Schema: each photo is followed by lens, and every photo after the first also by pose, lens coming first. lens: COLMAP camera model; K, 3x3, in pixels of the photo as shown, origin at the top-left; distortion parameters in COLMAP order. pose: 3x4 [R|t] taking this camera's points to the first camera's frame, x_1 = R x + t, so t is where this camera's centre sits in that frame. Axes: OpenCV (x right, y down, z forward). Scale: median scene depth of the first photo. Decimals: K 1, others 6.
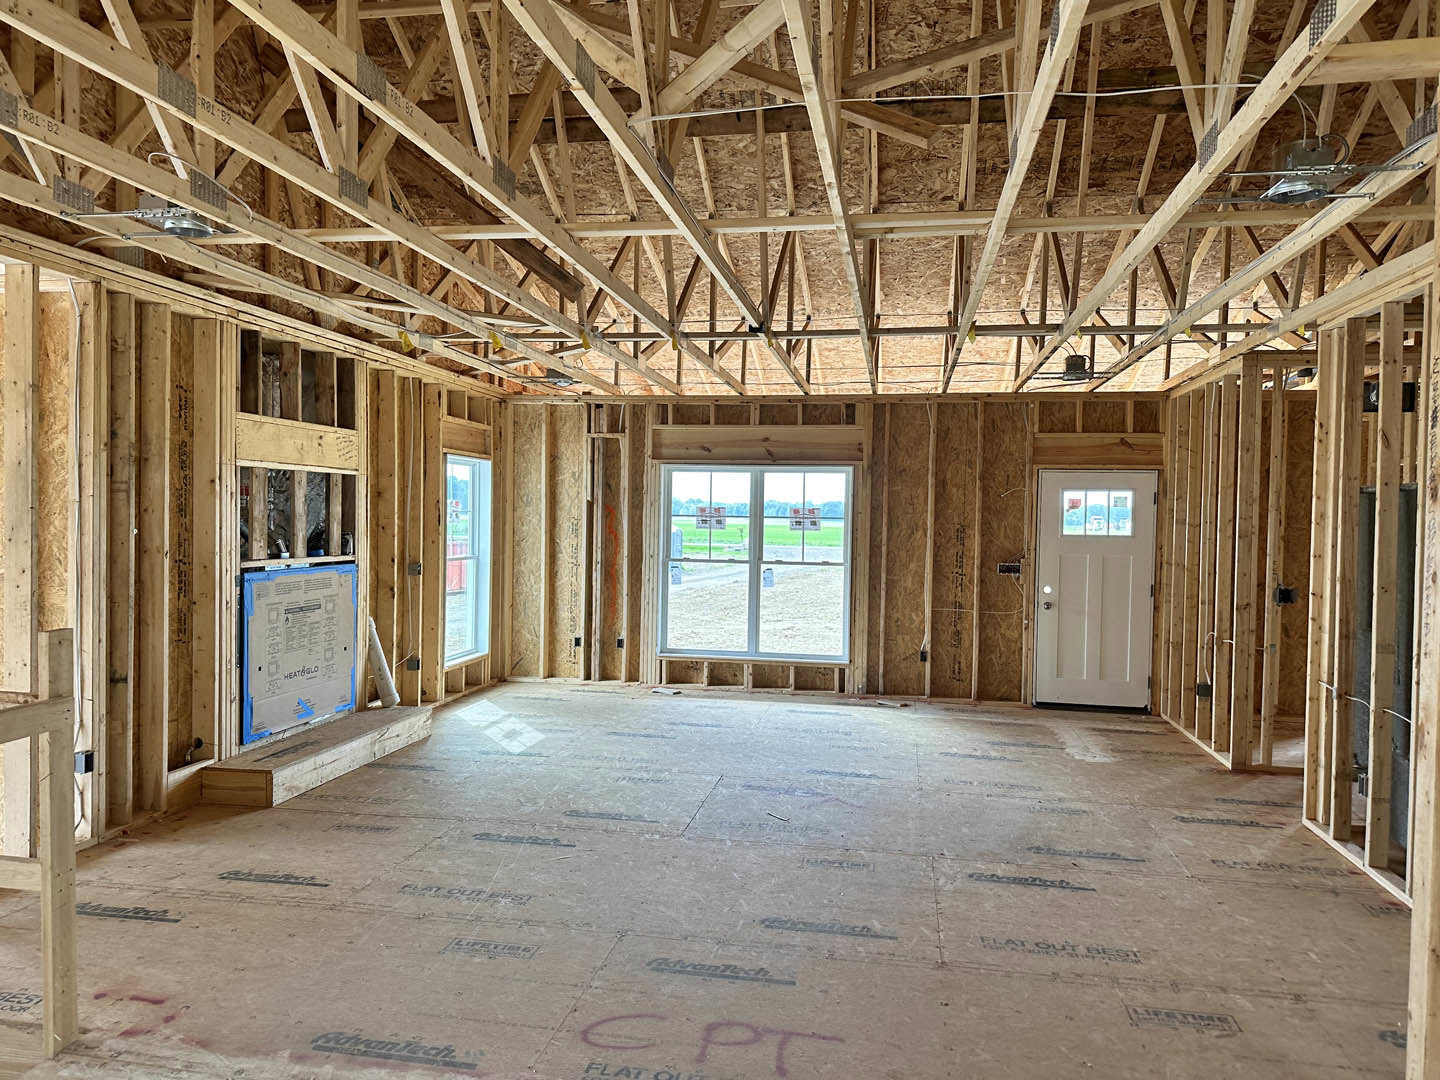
lens RADIAL K [[1002.9, 0, 724.0], [0, 1002.9, 533.7], [0, 0, 1]] dist [0.088177, -0.100843]
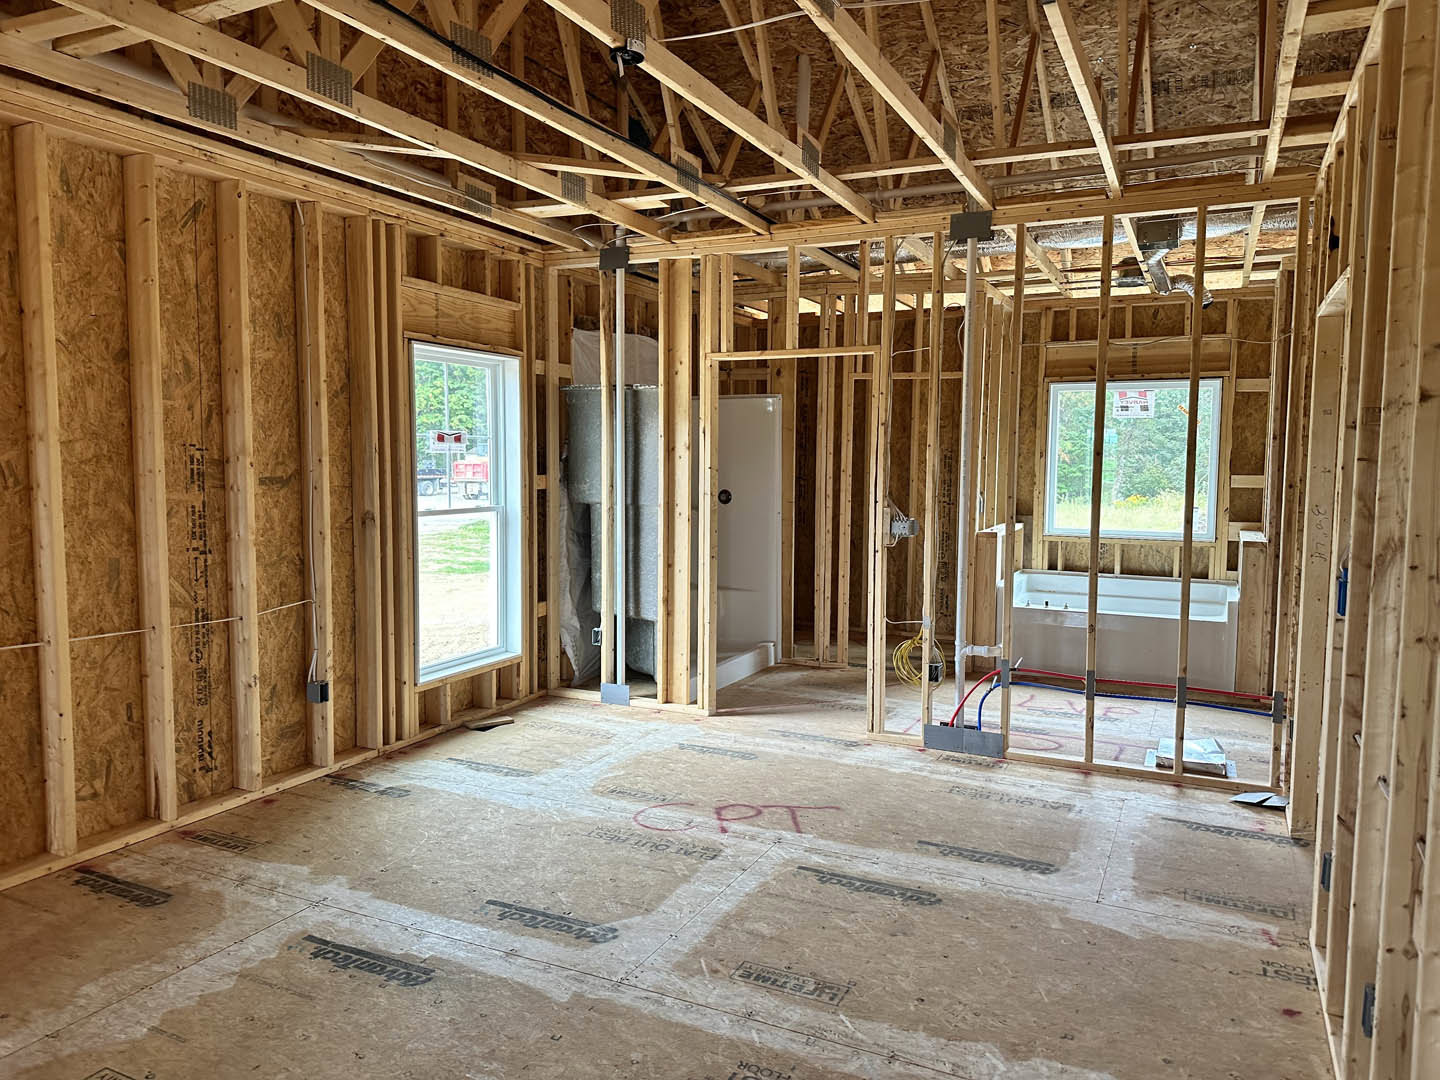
lens RADIAL K [[1002.9, 0, 724.0], [0, 1002.9, 533.7], [0, 0, 1]] dist [0.088177, -0.100843]
pose [[0.968320, 0.002042, -0.249705, 0.060402], [0.013572, 0.998058, 0.060794, 0.002428], [0.249345, -0.062257, 0.966412, 0.415639]]
